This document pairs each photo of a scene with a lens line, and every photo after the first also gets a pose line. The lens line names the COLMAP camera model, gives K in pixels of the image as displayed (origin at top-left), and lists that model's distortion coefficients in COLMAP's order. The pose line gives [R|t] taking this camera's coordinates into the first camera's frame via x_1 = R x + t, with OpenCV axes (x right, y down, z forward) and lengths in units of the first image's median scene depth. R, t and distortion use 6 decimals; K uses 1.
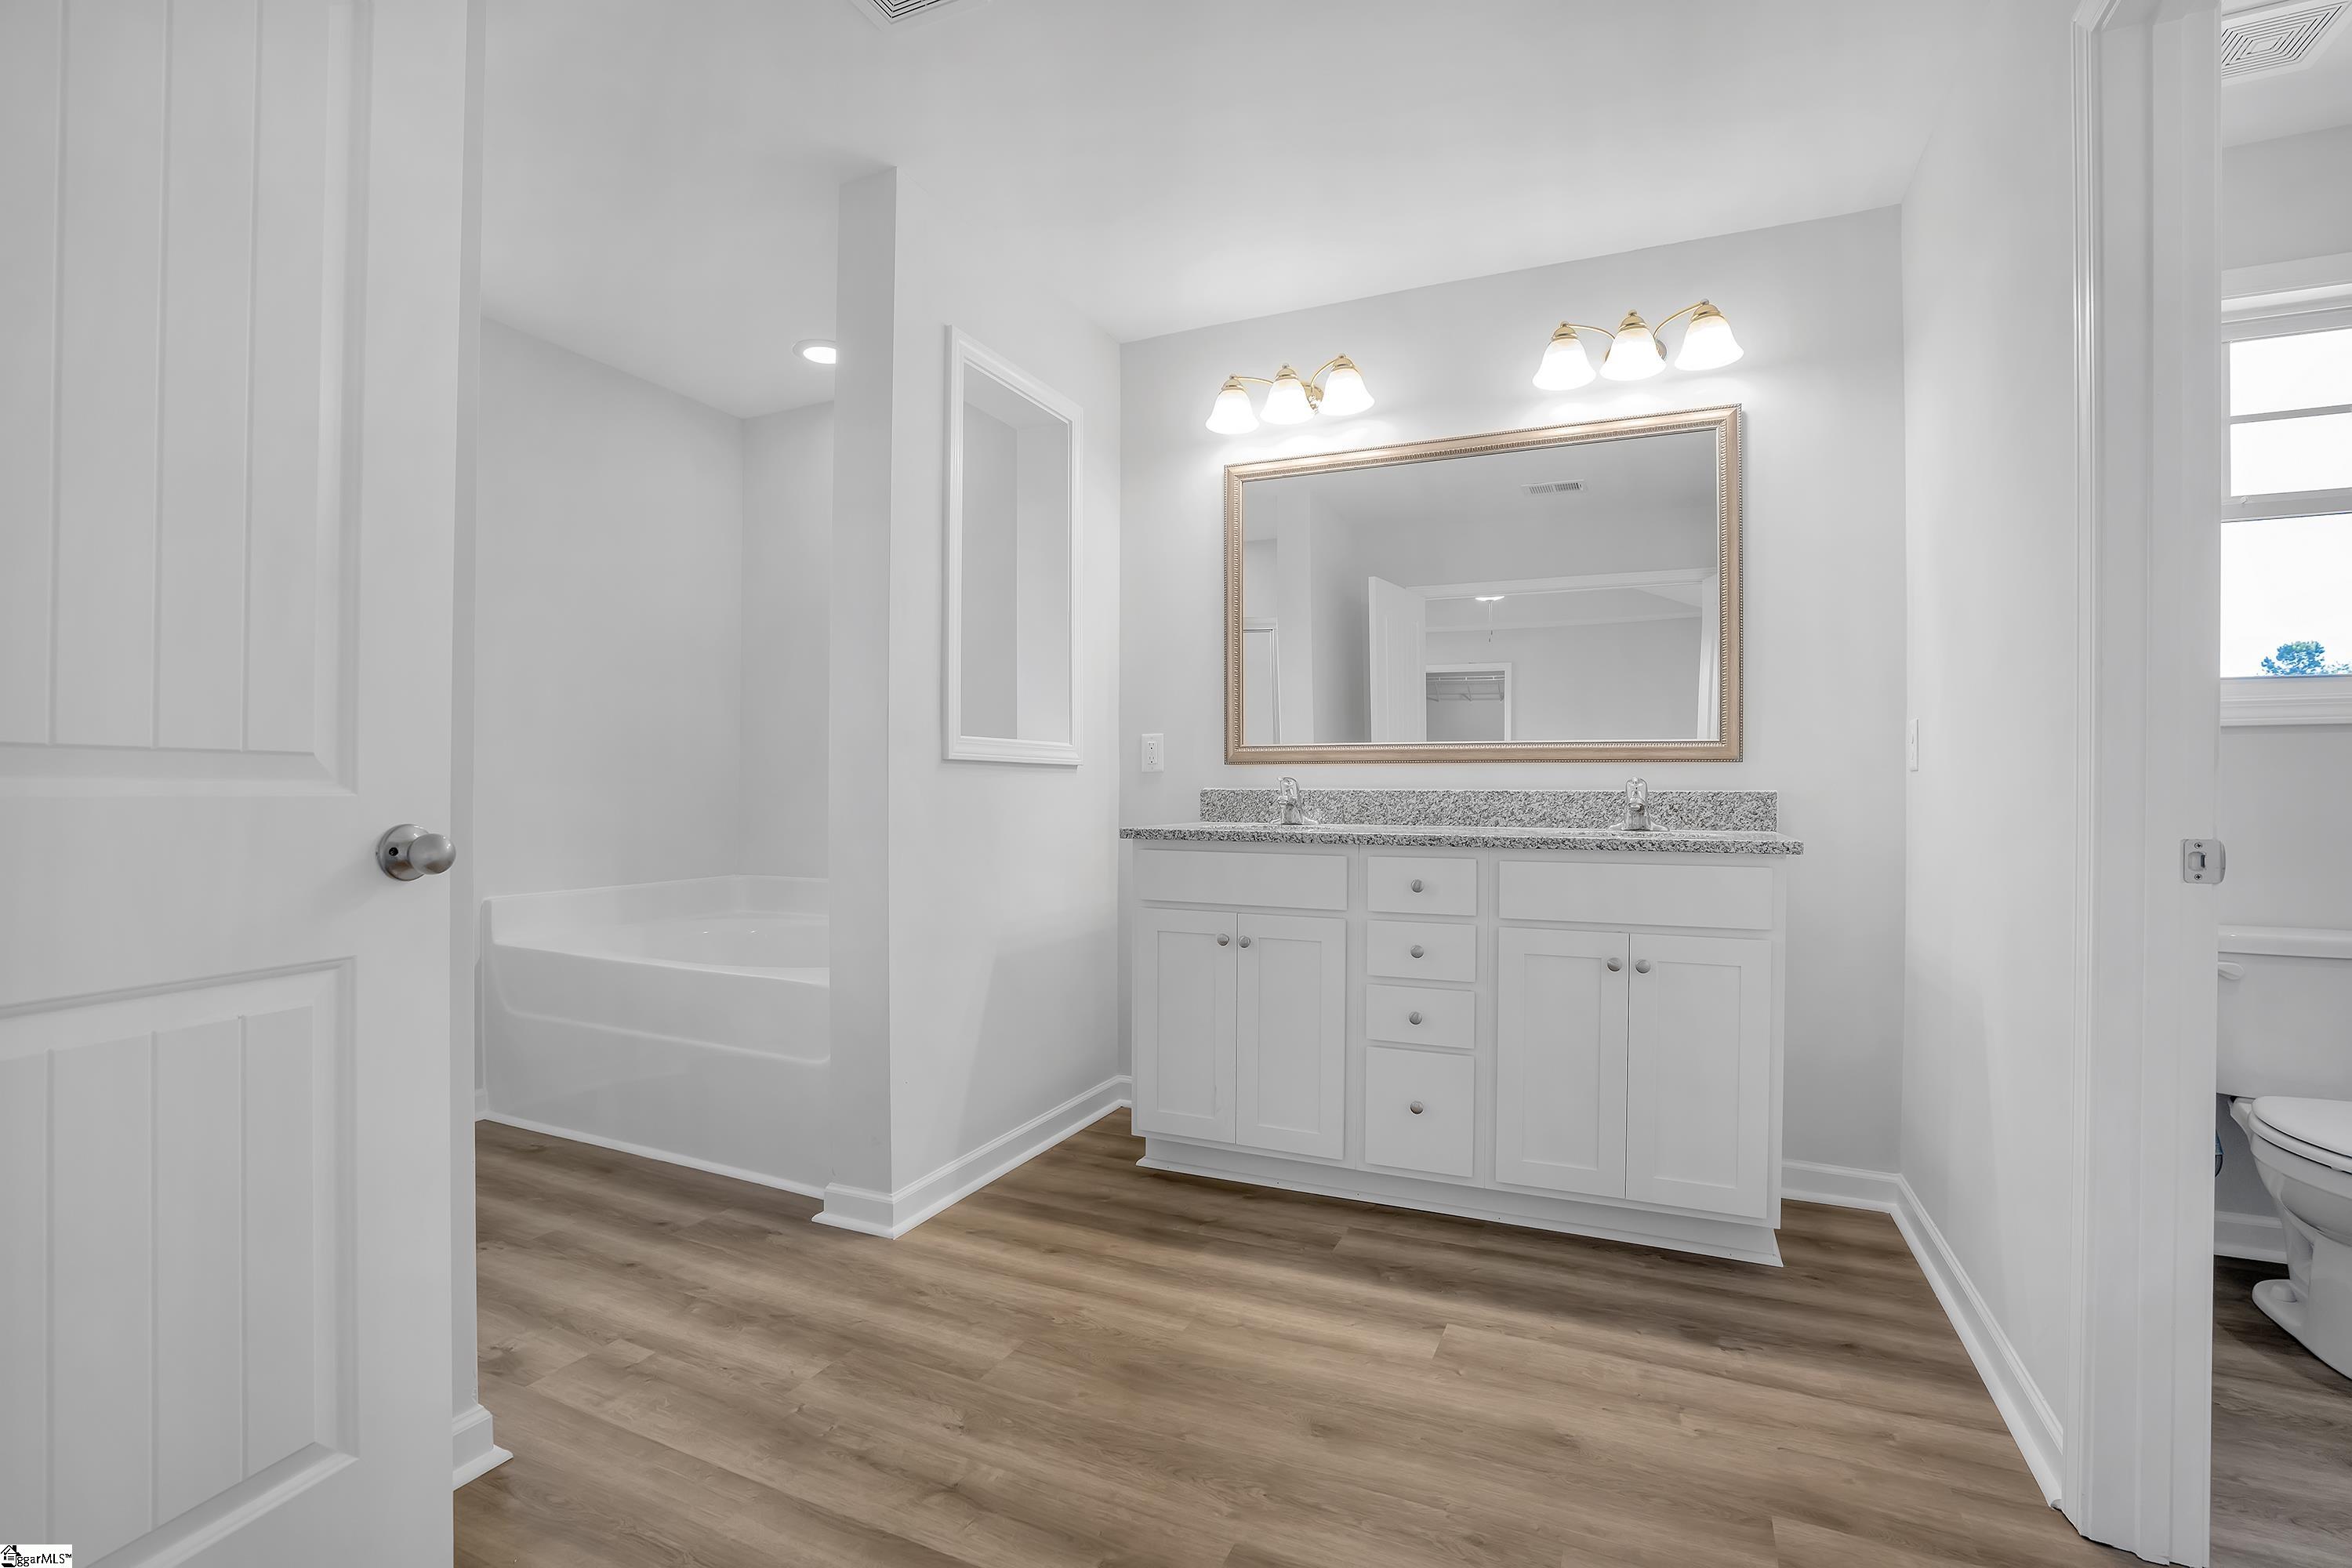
lens RADIAL K [[1101.5, 0, 1173.0], [0, 1101.5, 788.3], [0, 0, 1]] dist [-0.055097, 0.021867]
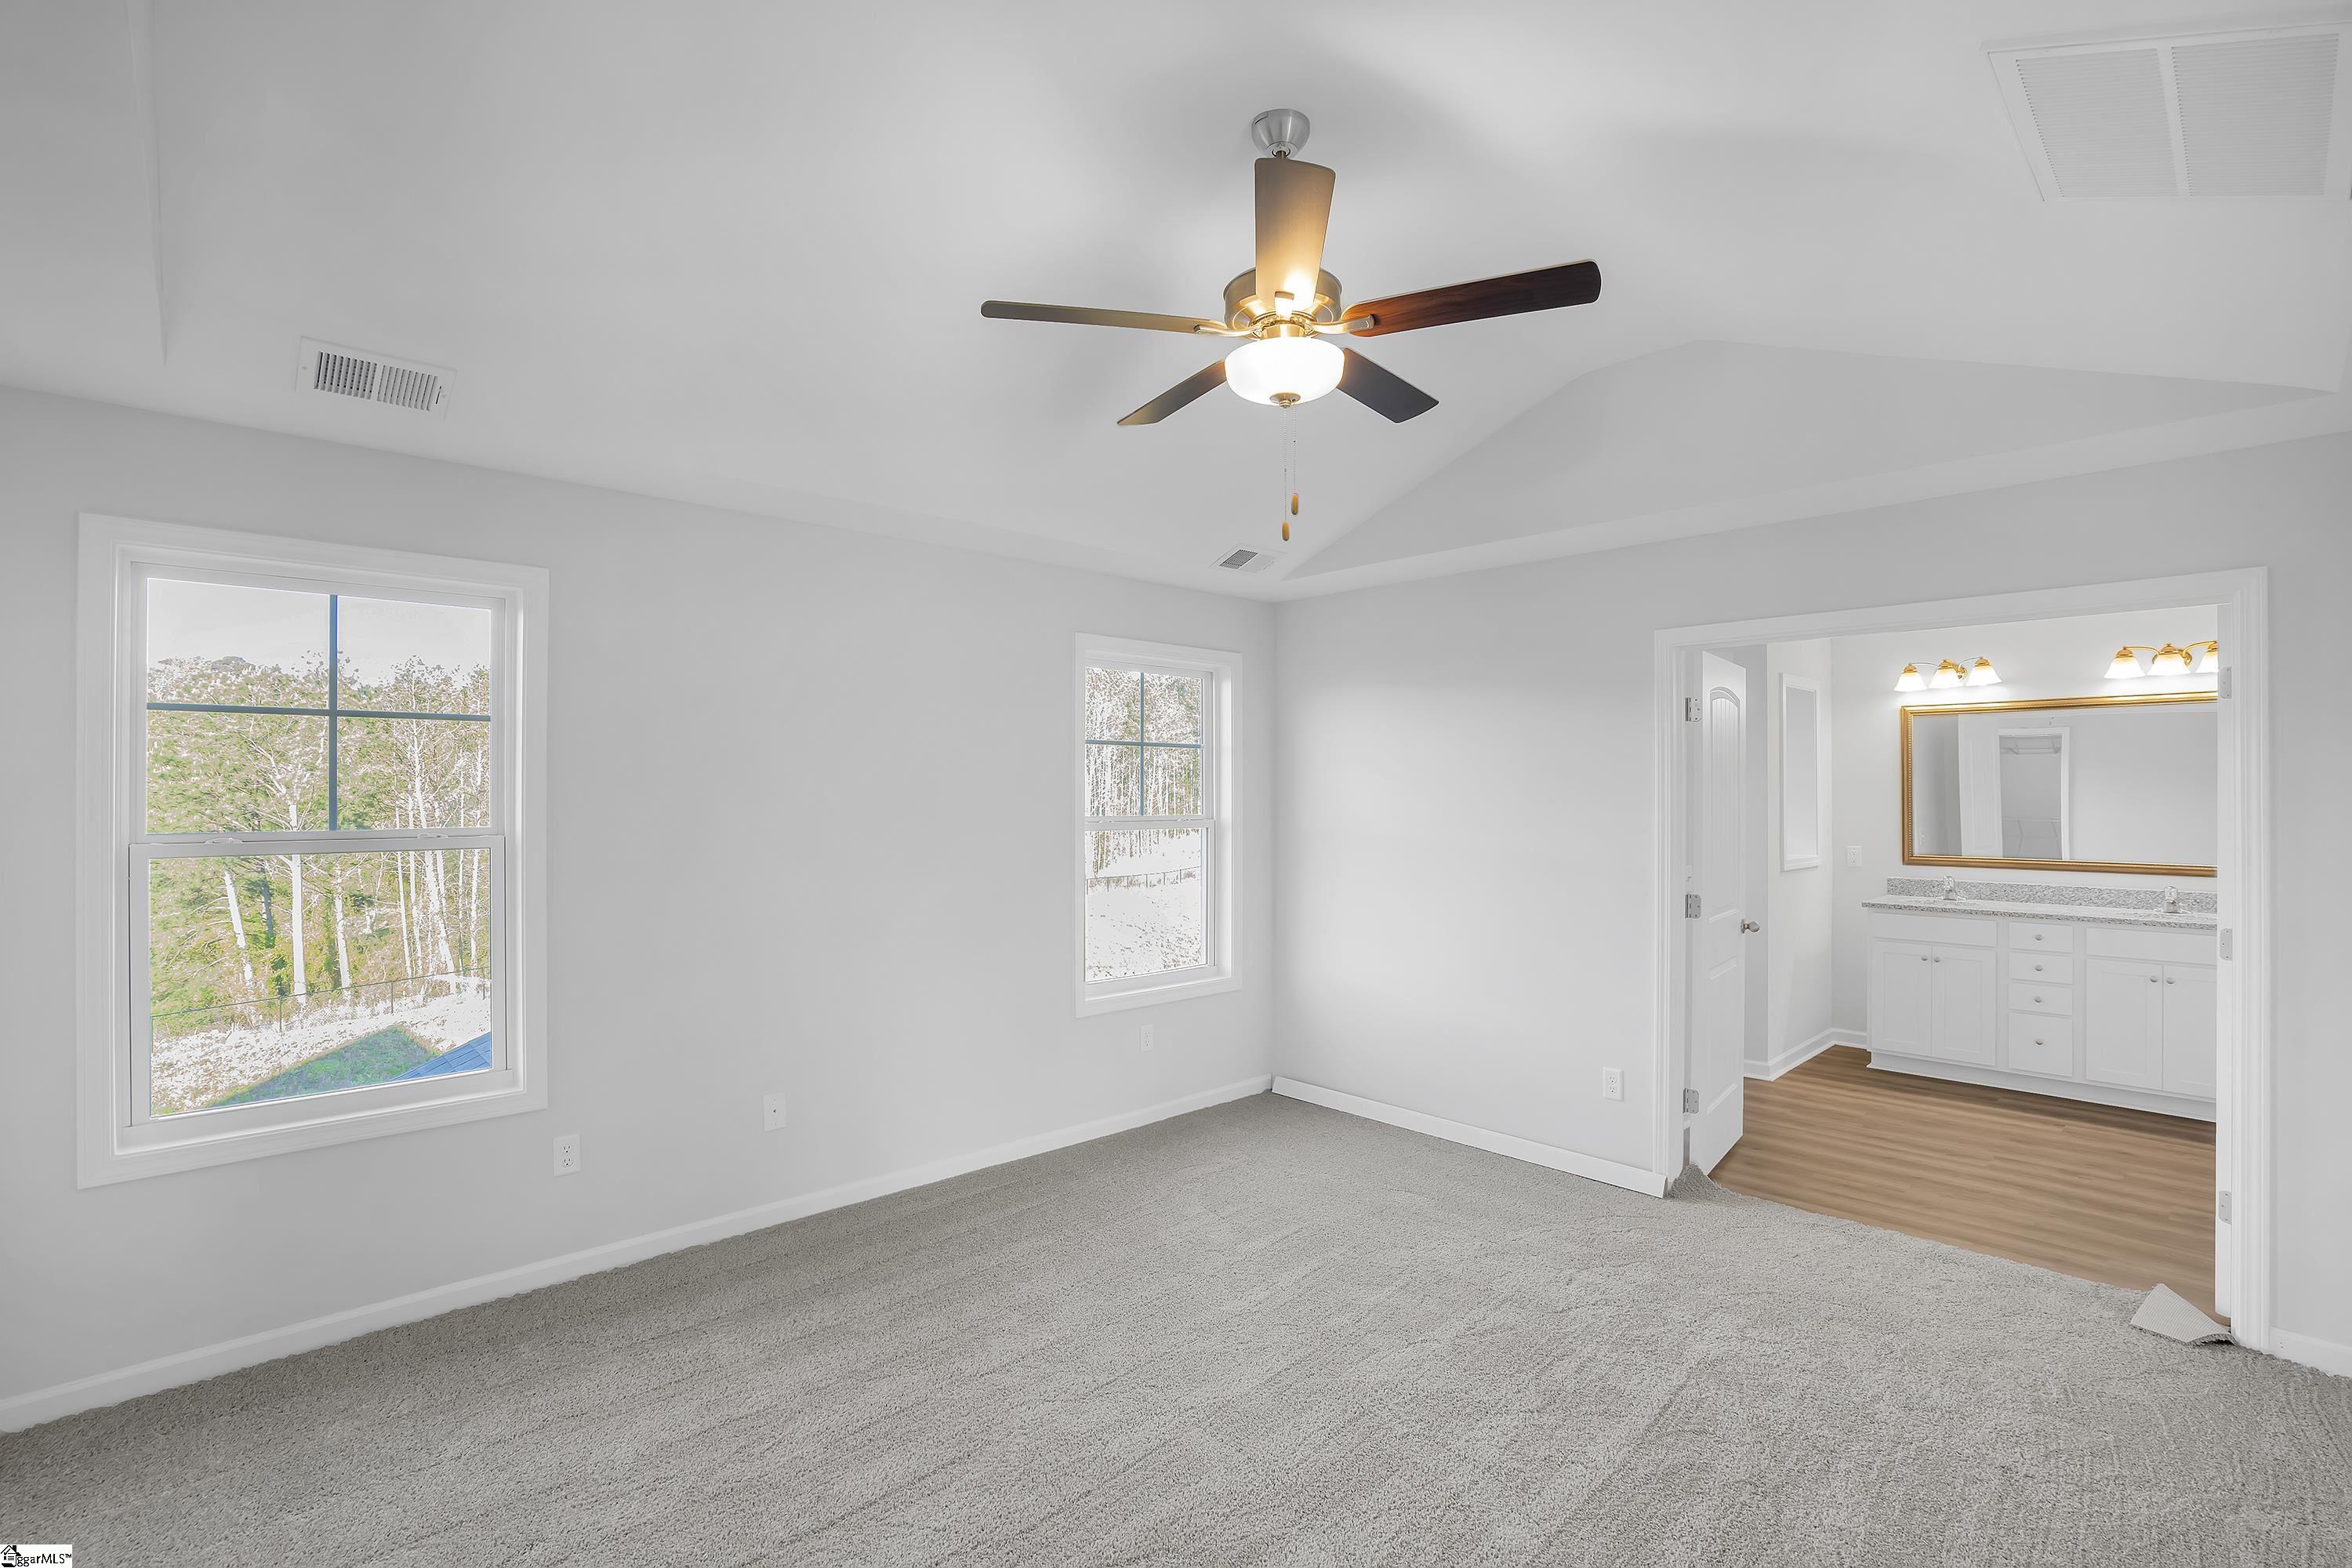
lens RADIAL K [[1071.8, 0, 1175.3], [0, 1071.8, 789.0], [0, 0, 1]] dist [-0.052594, 0.016736]
pose [[0.921683, -0.004360, -0.387919, -0.481846], [0.000968, 0.999960, -0.008939, -0.163788], [0.387942, 0.007863, 0.921650, -1.354857]]
